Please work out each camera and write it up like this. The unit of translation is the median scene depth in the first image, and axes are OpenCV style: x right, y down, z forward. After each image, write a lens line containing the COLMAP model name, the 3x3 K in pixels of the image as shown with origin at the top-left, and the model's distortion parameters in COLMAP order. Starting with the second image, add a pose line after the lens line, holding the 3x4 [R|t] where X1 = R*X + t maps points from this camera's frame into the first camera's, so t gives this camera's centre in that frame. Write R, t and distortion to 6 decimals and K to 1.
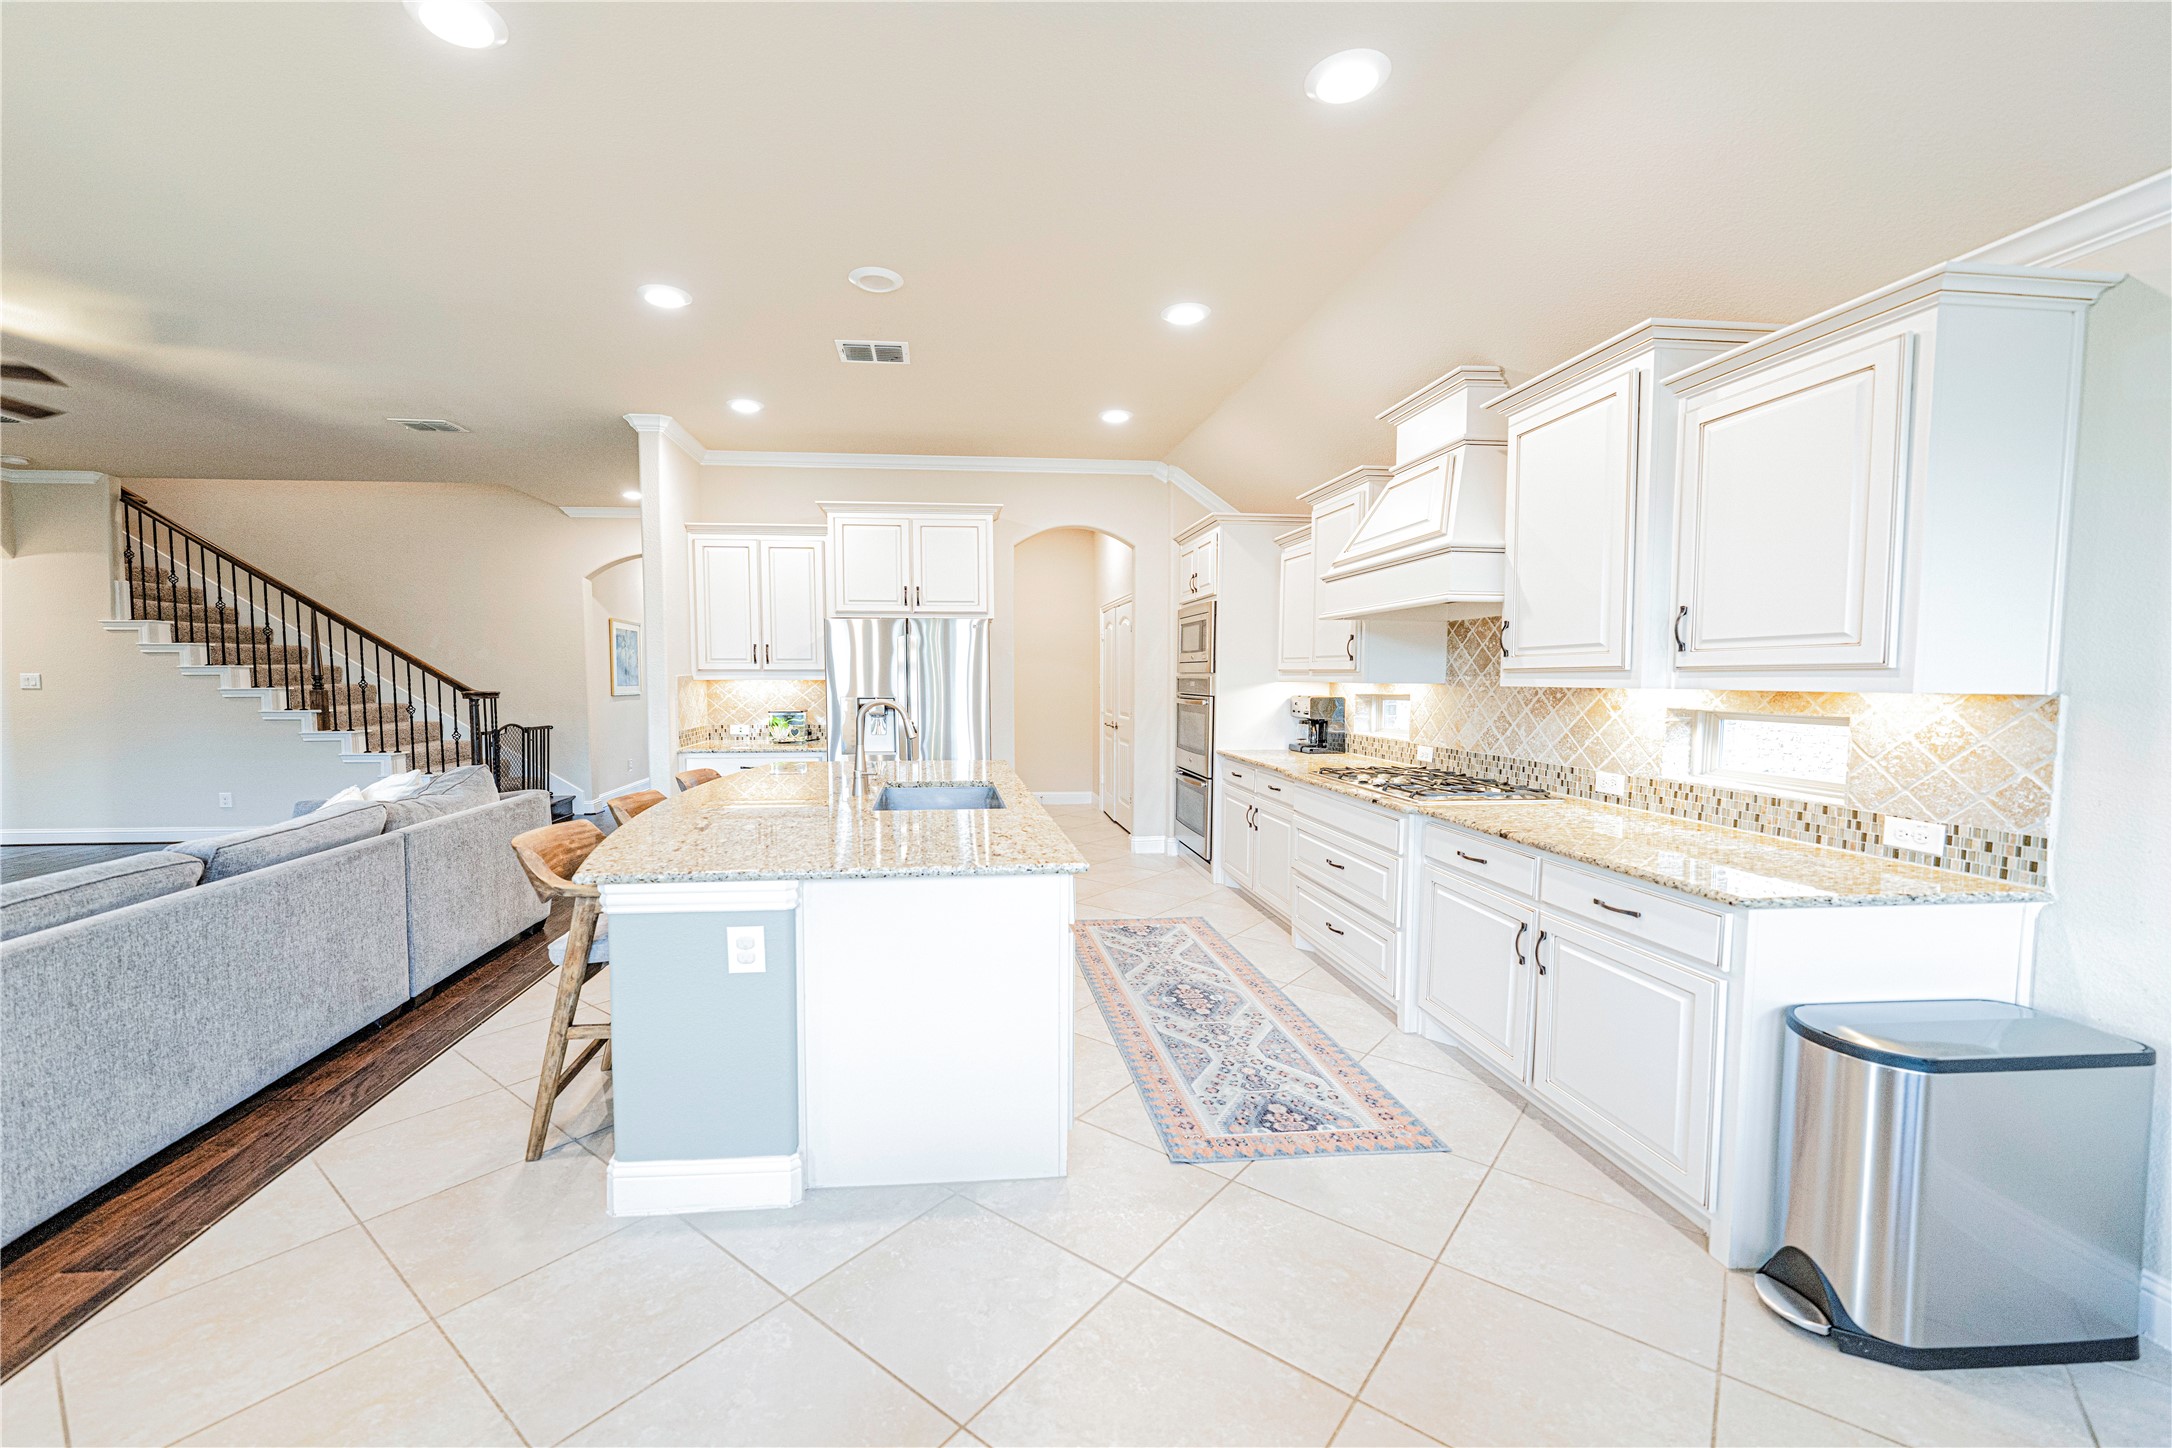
lens RADIAL K [[806.2, 0, 1085.9], [0, 806.2, 717.3], [0, 0, 1]] dist [-0.001994, -0.000191]
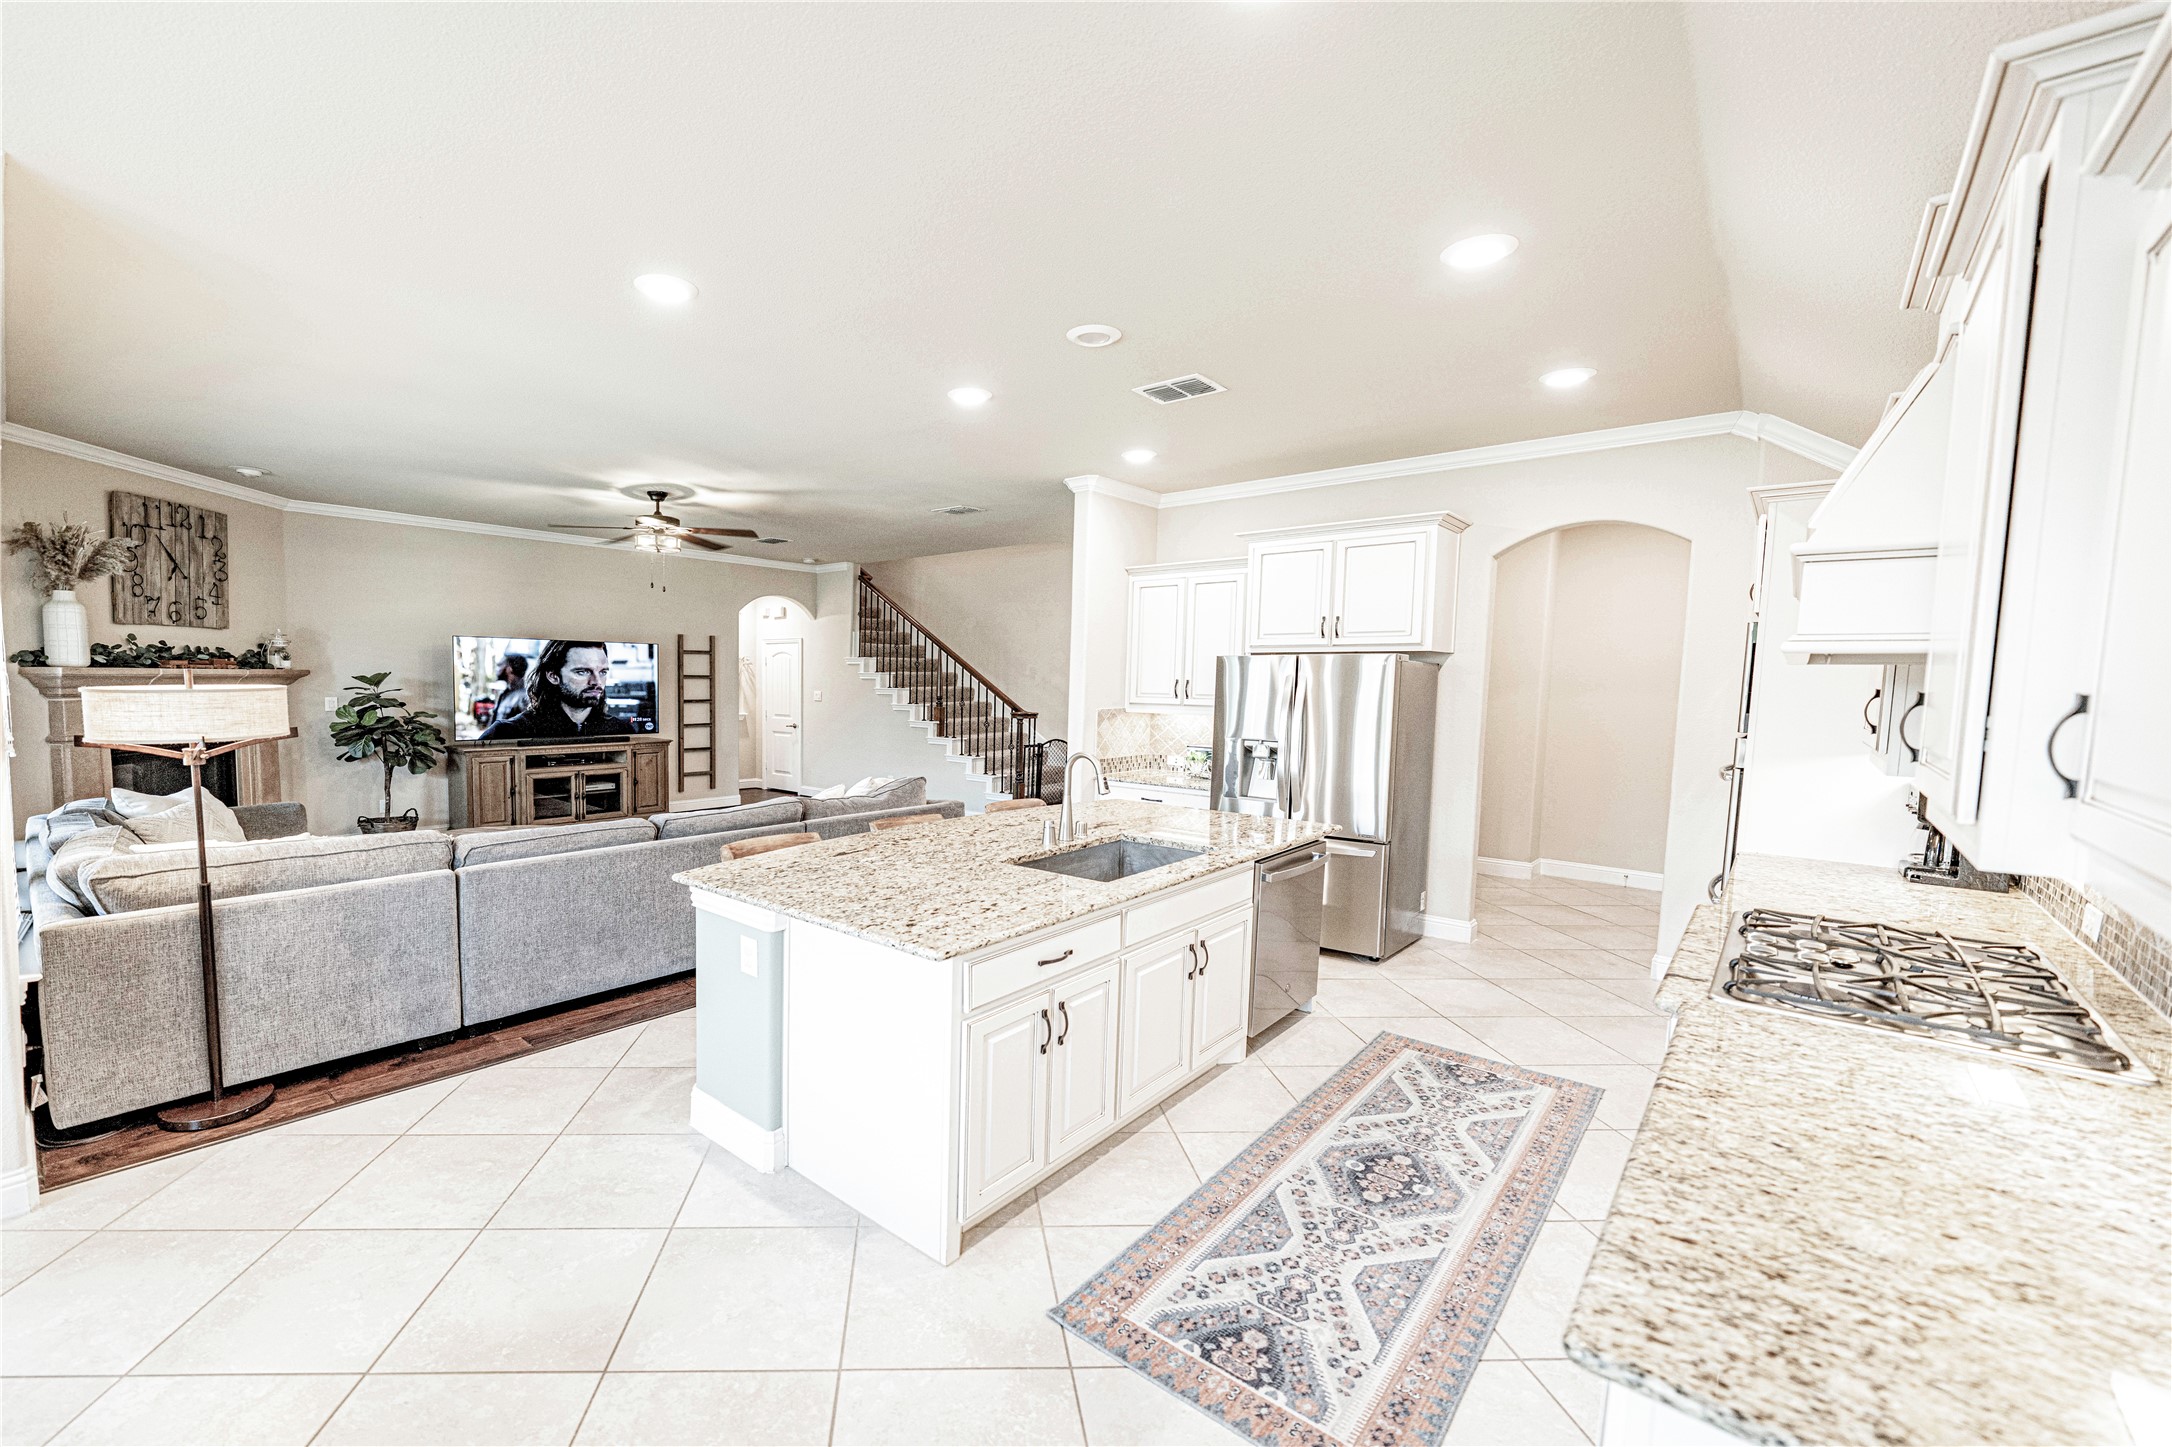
lens RADIAL K [[880.5, 0, 1084.3], [0, 880.5, 733.4], [0, 0, 1]] dist [-0.001017, -0.000043]
pose [[0.705606, 0.058683, -0.706170, 0.377940], [-0.059842, 0.997940, 0.023136, -0.051748], [0.706073, 0.025934, 0.707664, 0.160290]]
